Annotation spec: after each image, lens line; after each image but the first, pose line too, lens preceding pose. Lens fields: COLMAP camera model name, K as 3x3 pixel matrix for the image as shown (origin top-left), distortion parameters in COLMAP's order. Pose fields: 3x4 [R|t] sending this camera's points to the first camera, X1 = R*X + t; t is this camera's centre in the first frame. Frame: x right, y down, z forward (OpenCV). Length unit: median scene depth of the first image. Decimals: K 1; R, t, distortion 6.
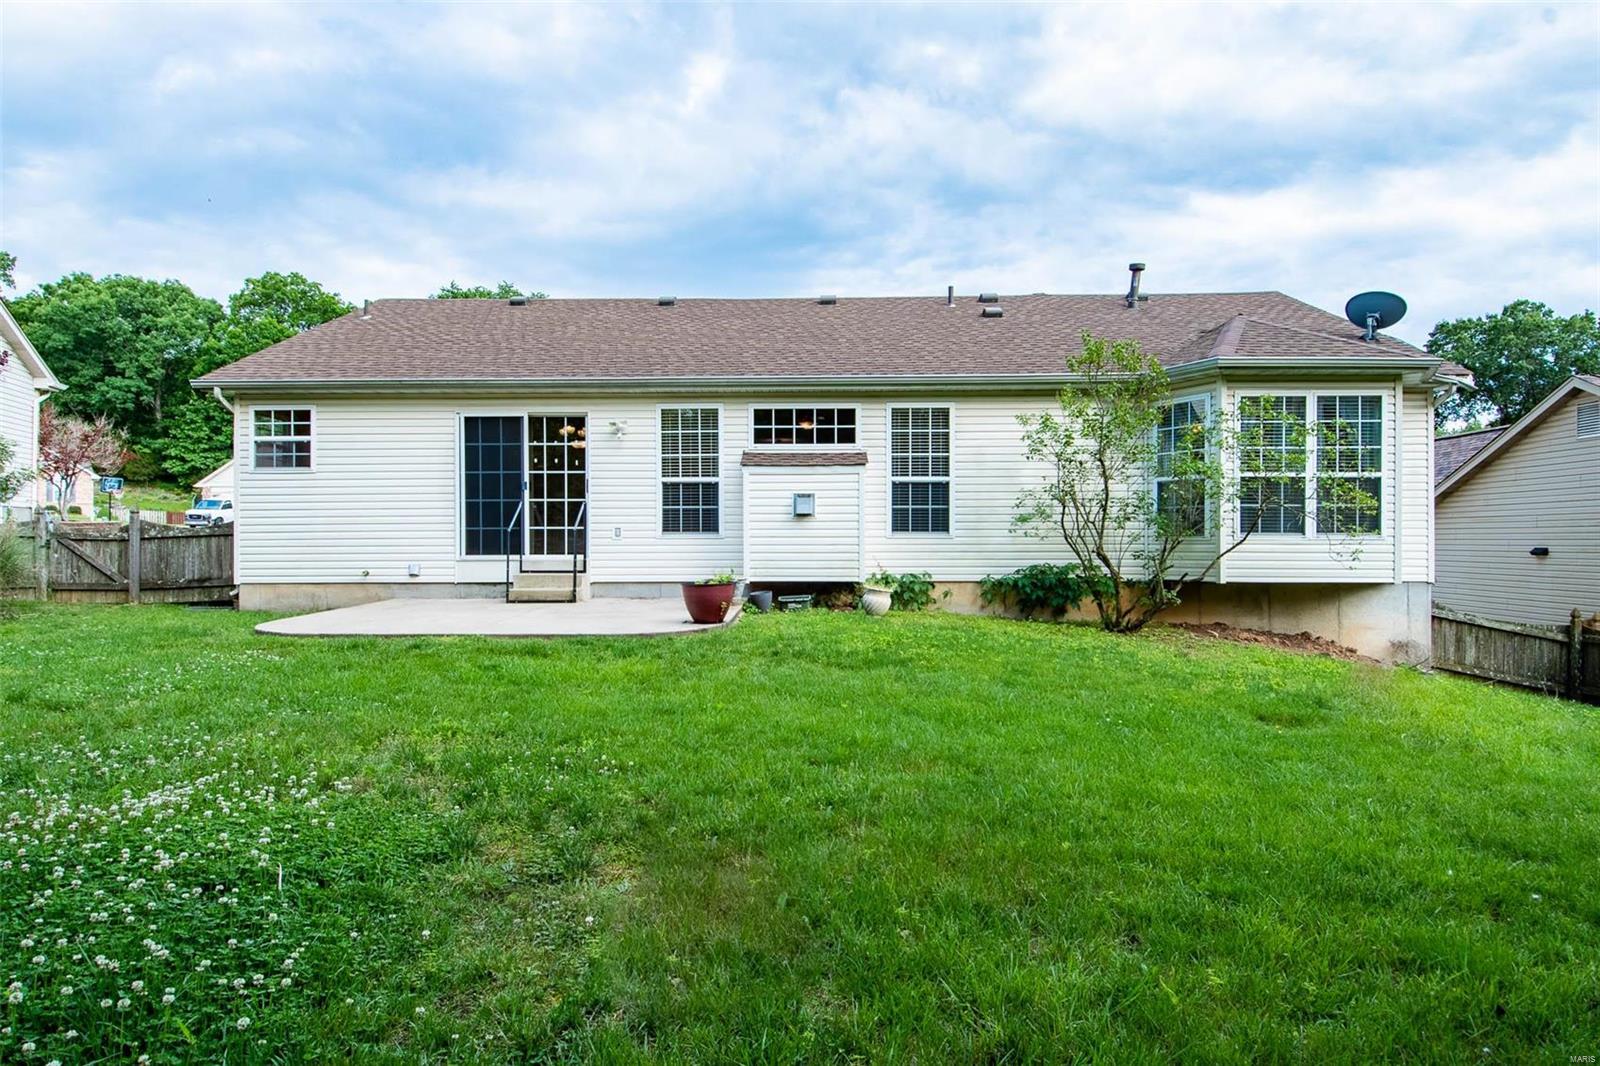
lens RADIAL K [[844.6, 0, 798.4], [0, 844.6, 531.7], [0, 0, 1]] dist [0.016190, -0.024939]
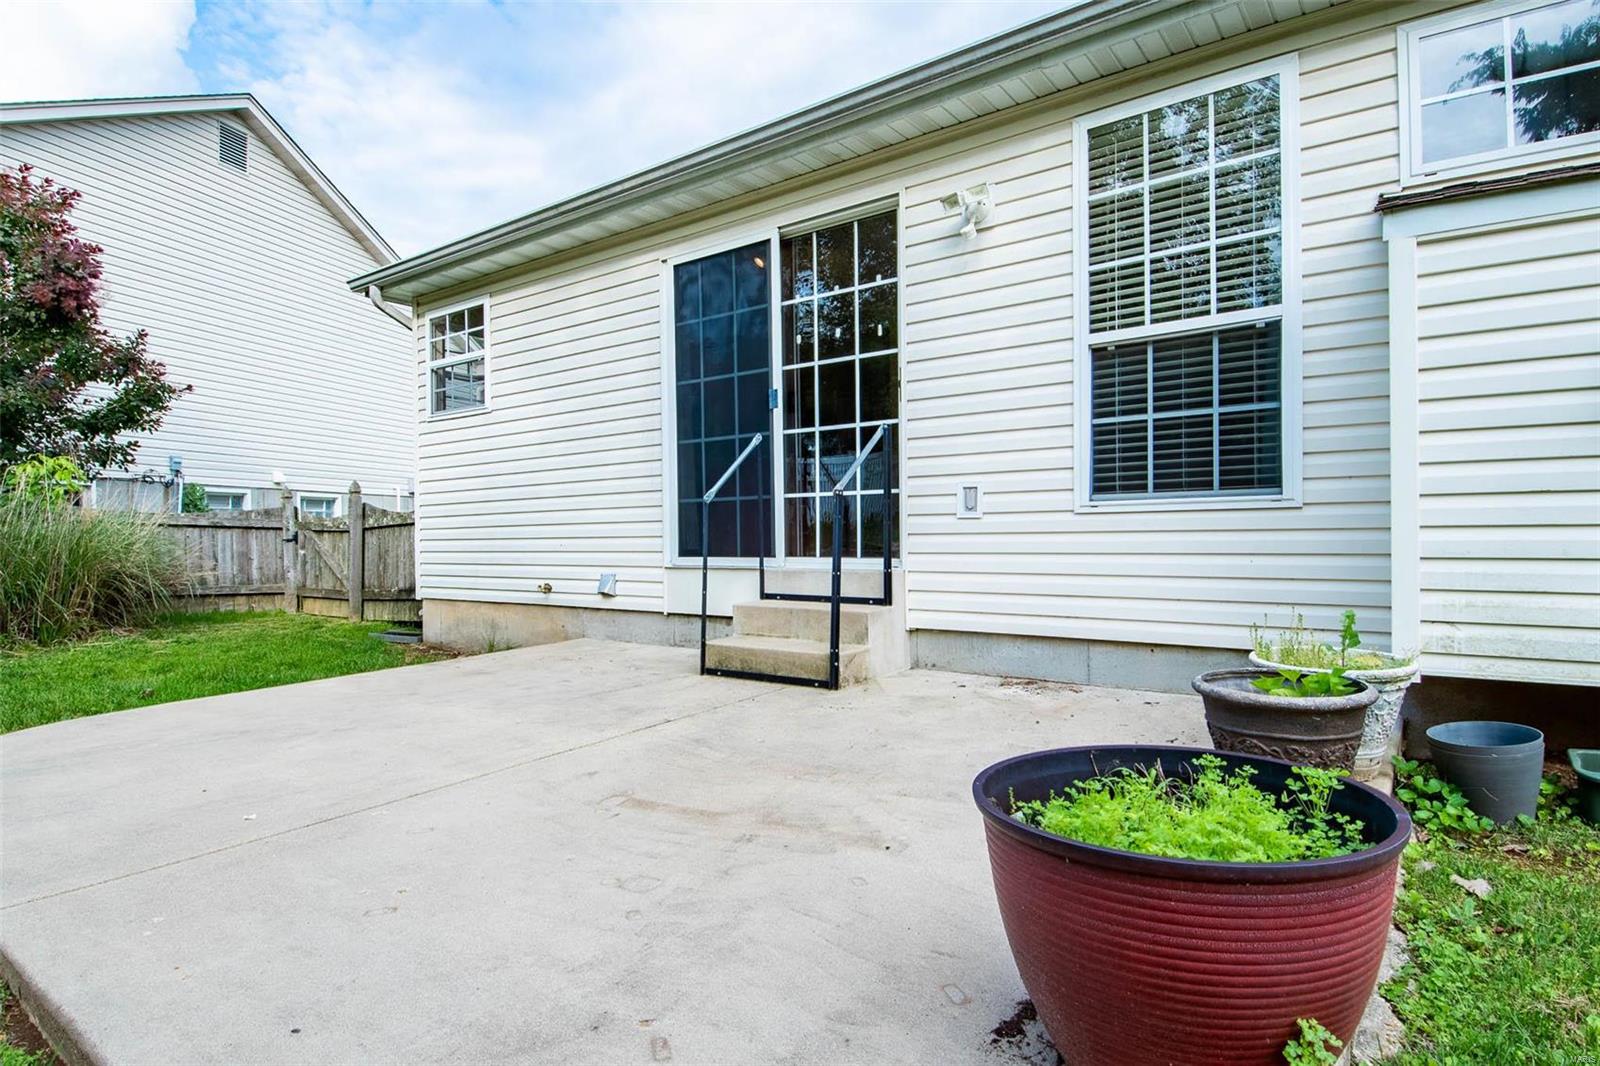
lens RADIAL K [[844.6, 0, 804.0], [0, 844.6, 539.0], [0, 0, 1]] dist [0.016190, -0.024939]
pose [[0.801975, -0.002160, -0.597354, -0.051275], [-0.002444, 0.999973, -0.006897, 0.020627], [0.597353, 0.006991, 0.801948, 0.660373]]
